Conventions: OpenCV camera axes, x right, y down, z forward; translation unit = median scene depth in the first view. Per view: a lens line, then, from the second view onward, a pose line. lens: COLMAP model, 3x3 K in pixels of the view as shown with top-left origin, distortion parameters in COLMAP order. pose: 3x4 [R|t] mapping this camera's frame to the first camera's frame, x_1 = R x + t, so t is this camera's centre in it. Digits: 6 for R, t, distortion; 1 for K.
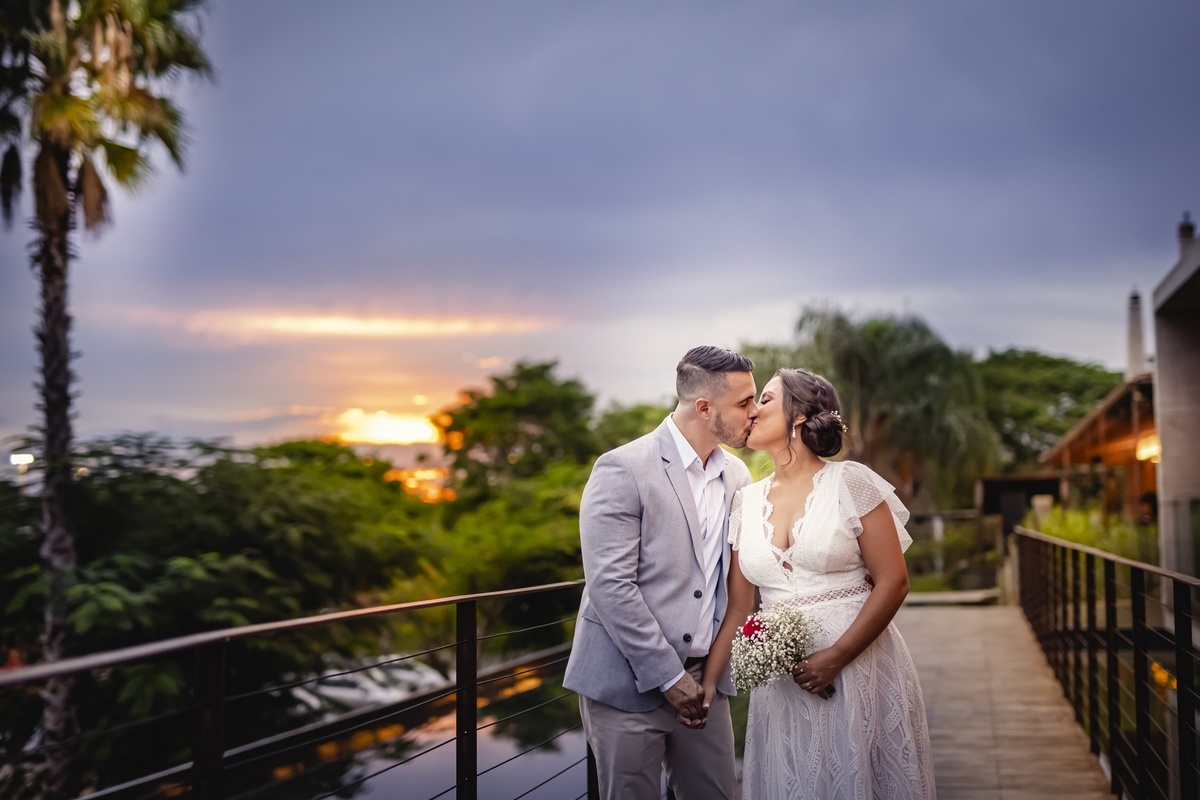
lens RADIAL K [[1706.6, 0, 649.1], [0, 1706.6, 402.4], [0, 0, 1]] dist [-0.001268, 0.018801]
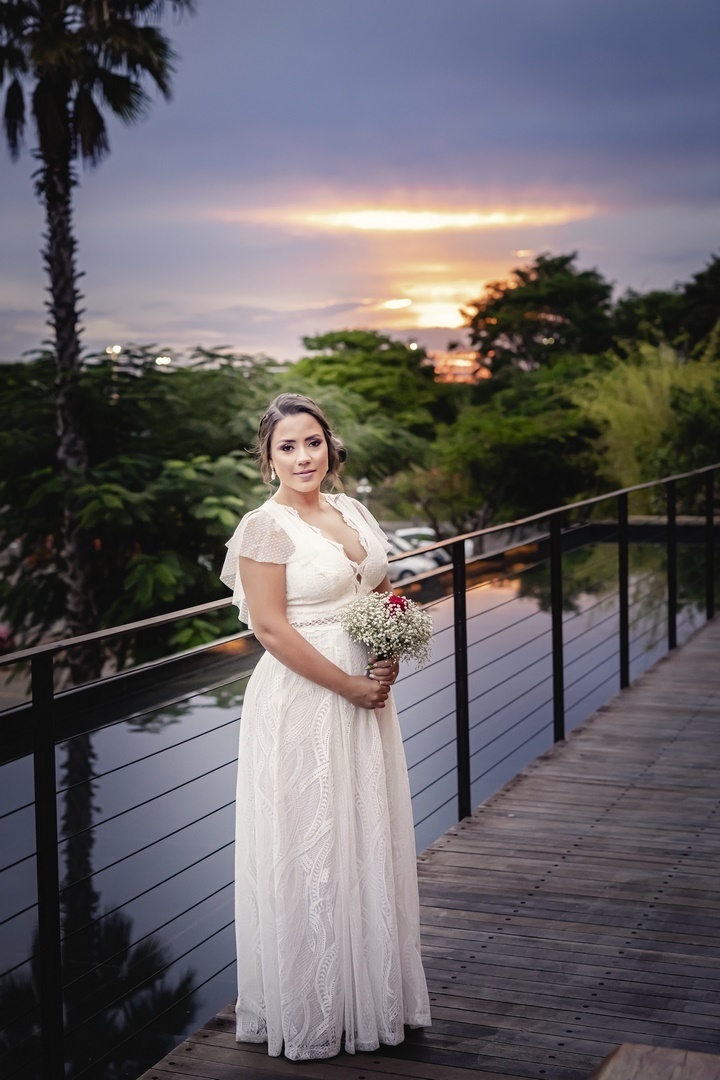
lens RADIAL K [[1552.4, 0, 359.7], [0, 1552.4, 503.7], [0, 0, 1]] dist [0.021252, 0.029062]
pose [[0.979221, 0.003673, -0.202762, 0.041430], [0.024217, 0.990564, 0.134897, -0.011947], [0.201344, -0.137004, 0.969892, 0.045632]]
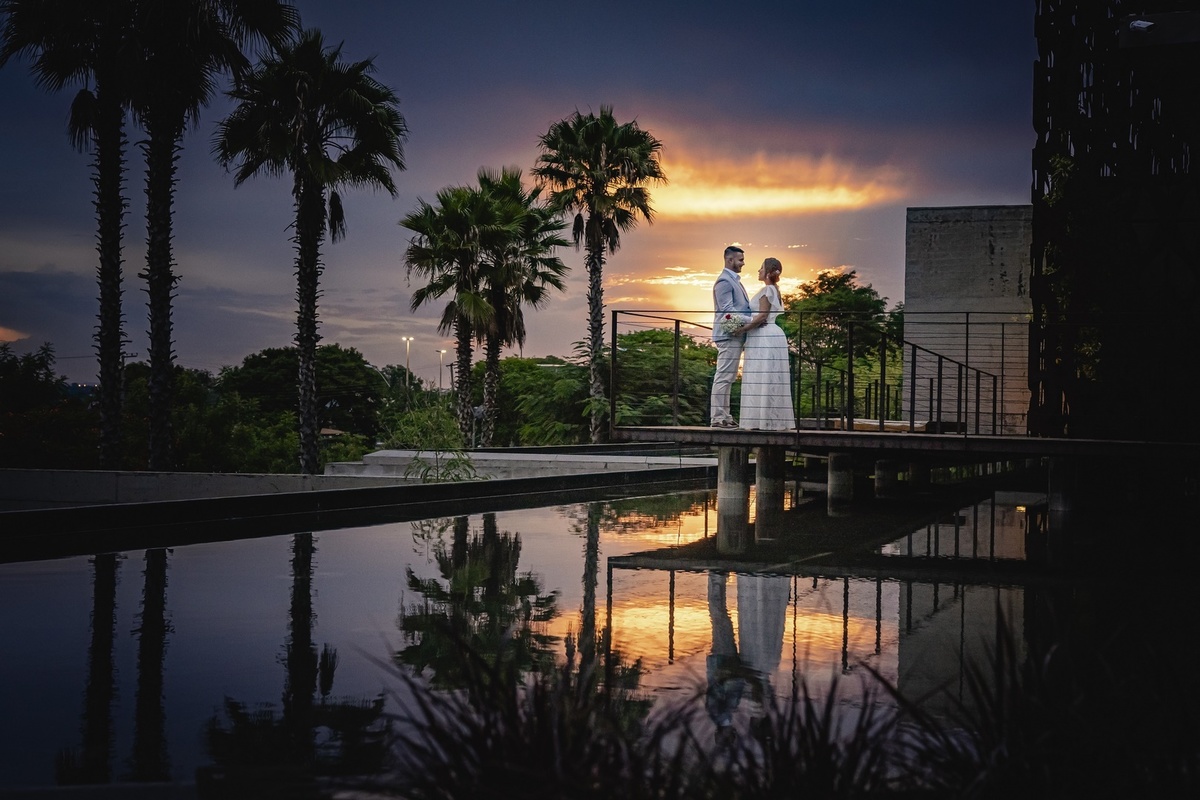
lens RADIAL K [[1795.1, 0, 574.9], [0, 1795.1, 436.7], [0, 0, 1]] dist [0.019063, -0.020223]
pose [[0.975280, 0.030193, -0.218902, 0.145018], [-0.011580, 0.996244, 0.085818, -0.056737], [0.220671, -0.081161, 0.971966, -1.274623]]
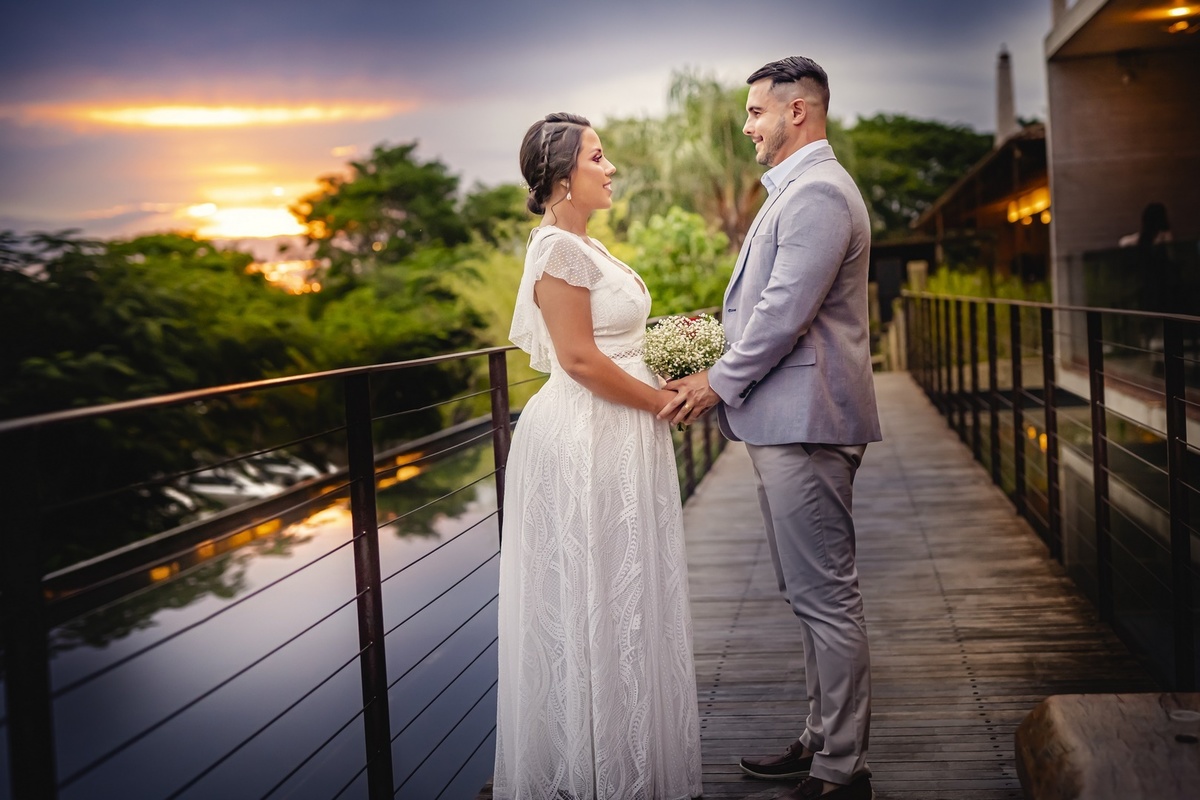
lens RADIAL K [[1709.1, 0, 649.5], [0, 1709.1, 403.8], [0, 0, 1]] dist [0.001742, 0.005814]
pose [[0.996249, -0.044620, 0.074144, -0.005393], [0.034736, 0.990955, 0.129621, 0.005118], [-0.079257, -0.126559, 0.988788, 0.032424]]
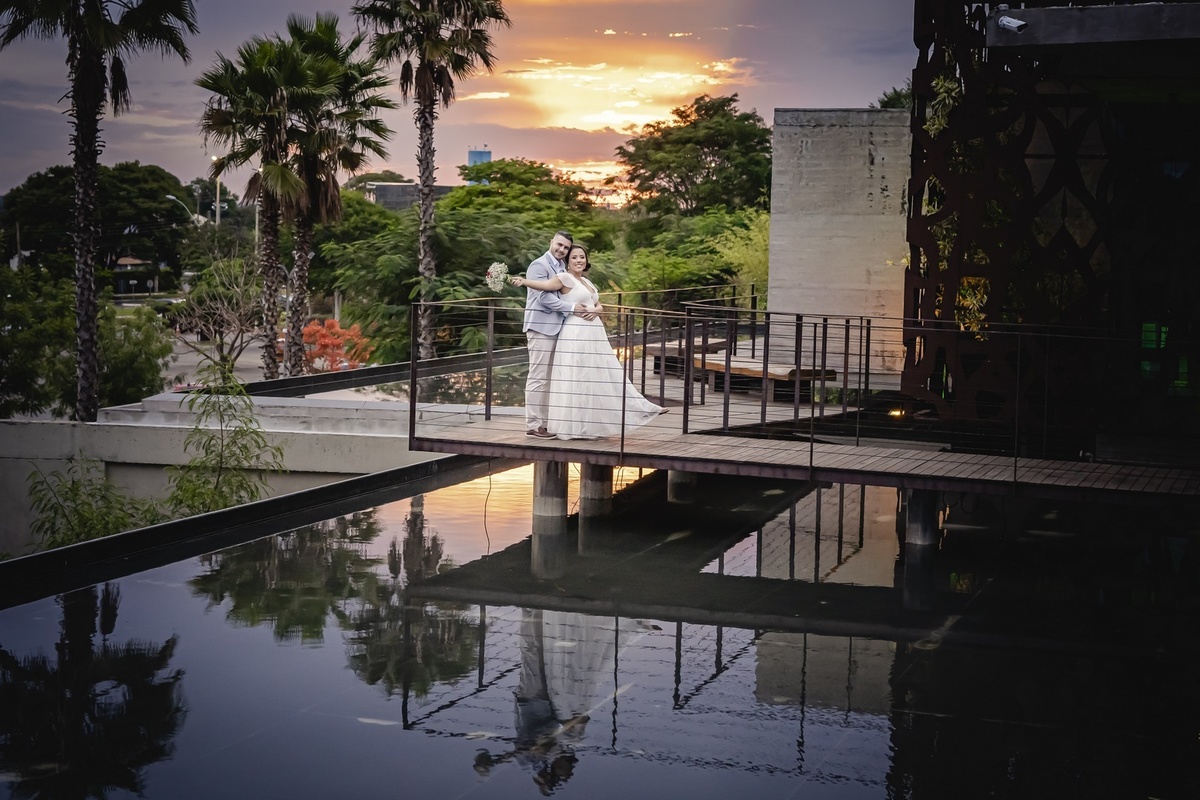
lens RADIAL K [[2090.4, 0, 433.9], [0, 2090.4, 364.5], [0, 0, 1]] dist [0.001118, -0.025706]
pose [[0.976725, 0.047566, -0.209155, 0.162037], [-0.018808, 0.990338, 0.137392, -0.128167], [0.213669, -0.130260, 0.968183, -1.274054]]
